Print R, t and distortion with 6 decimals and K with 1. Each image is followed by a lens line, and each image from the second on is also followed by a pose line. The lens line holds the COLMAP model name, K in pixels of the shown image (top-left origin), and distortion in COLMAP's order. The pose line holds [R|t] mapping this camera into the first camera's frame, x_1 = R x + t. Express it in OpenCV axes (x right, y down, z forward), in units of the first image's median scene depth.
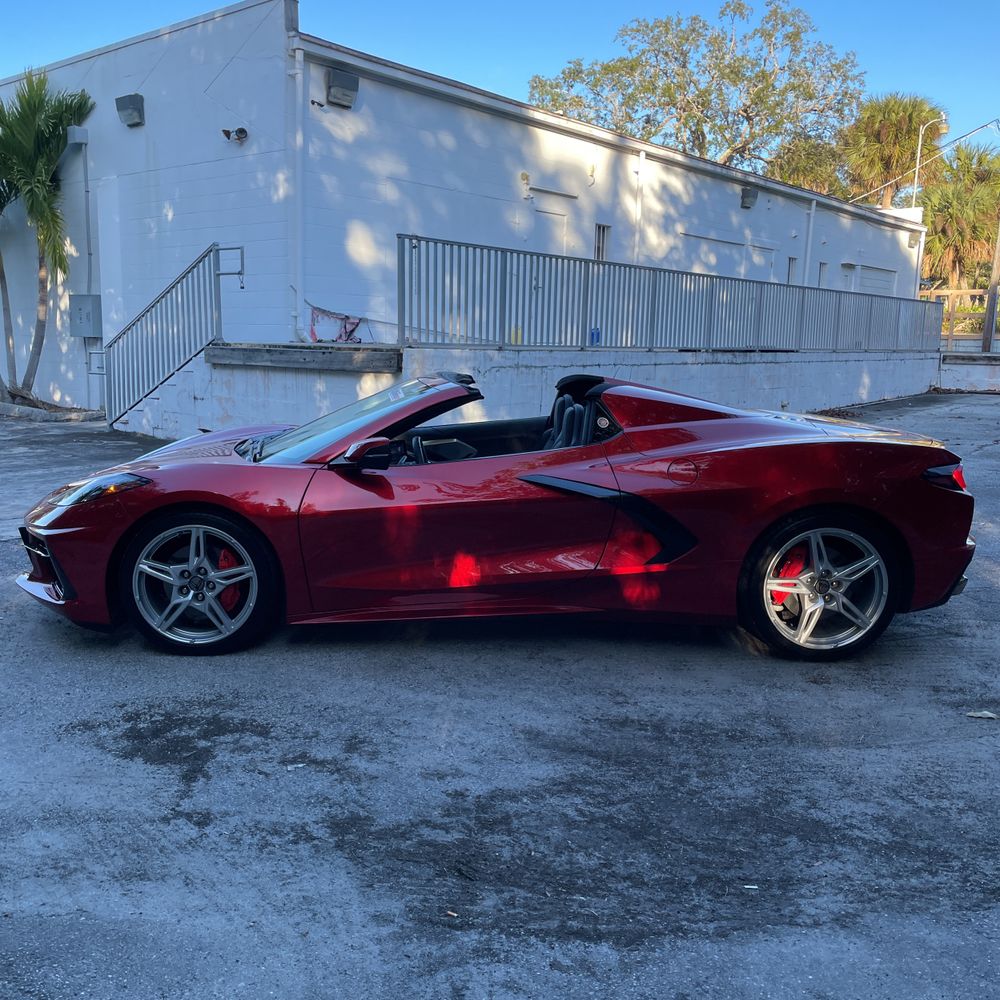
lens RADIAL K [[1015.5, 0, 484.6], [0, 1015.5, 503.8], [0, 0, 1]] dist [0.097069, -0.144244]
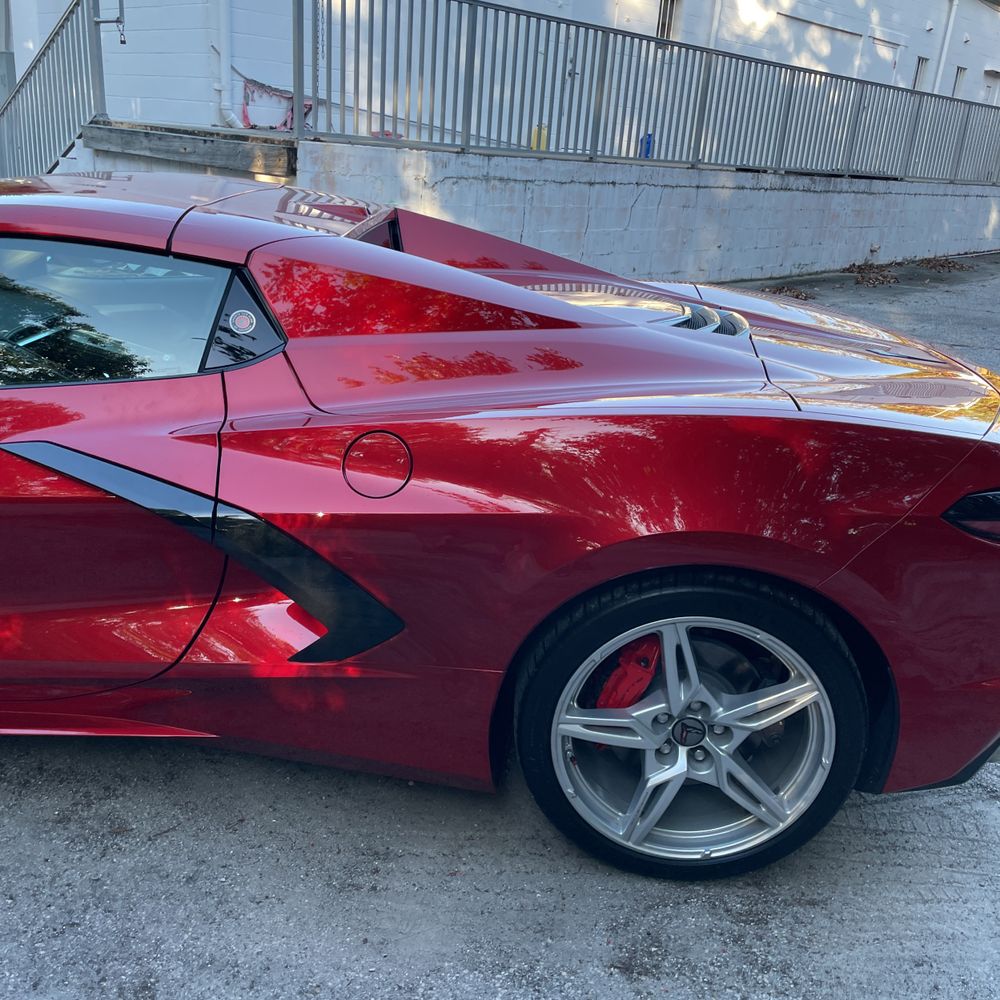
lens RADIAL K [[1019.1, 0, 519.5], [0, 1019.1, 514.8], [0, 0, 1]] dist [0.075627, -0.091940]
pose [[0.995602, 0.077194, -0.053089, 0.107647], [-0.066085, 0.980308, 0.186089, -0.035701], [0.066409, -0.181762, 0.981098, 0.227102]]
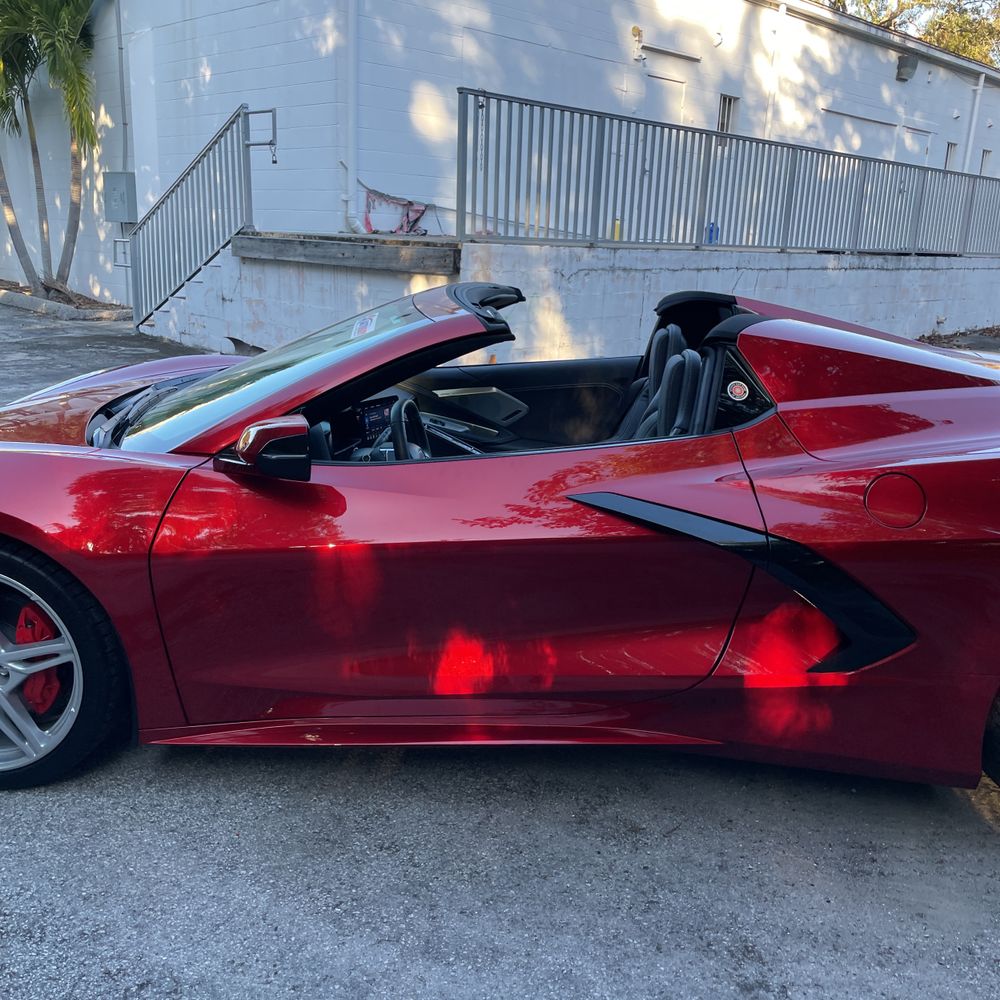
lens RADIAL K [[1013.2, 0, 500.0], [0, 1013.2, 500.0], [0, 0, 1]] dist [0.082155, -0.107177]
pose [[0.995926, 0.040504, -0.080562, 0.015381], [-0.032734, 0.994887, 0.095542, -0.028380], [0.084020, -0.092516, 0.992160, 0.185804]]
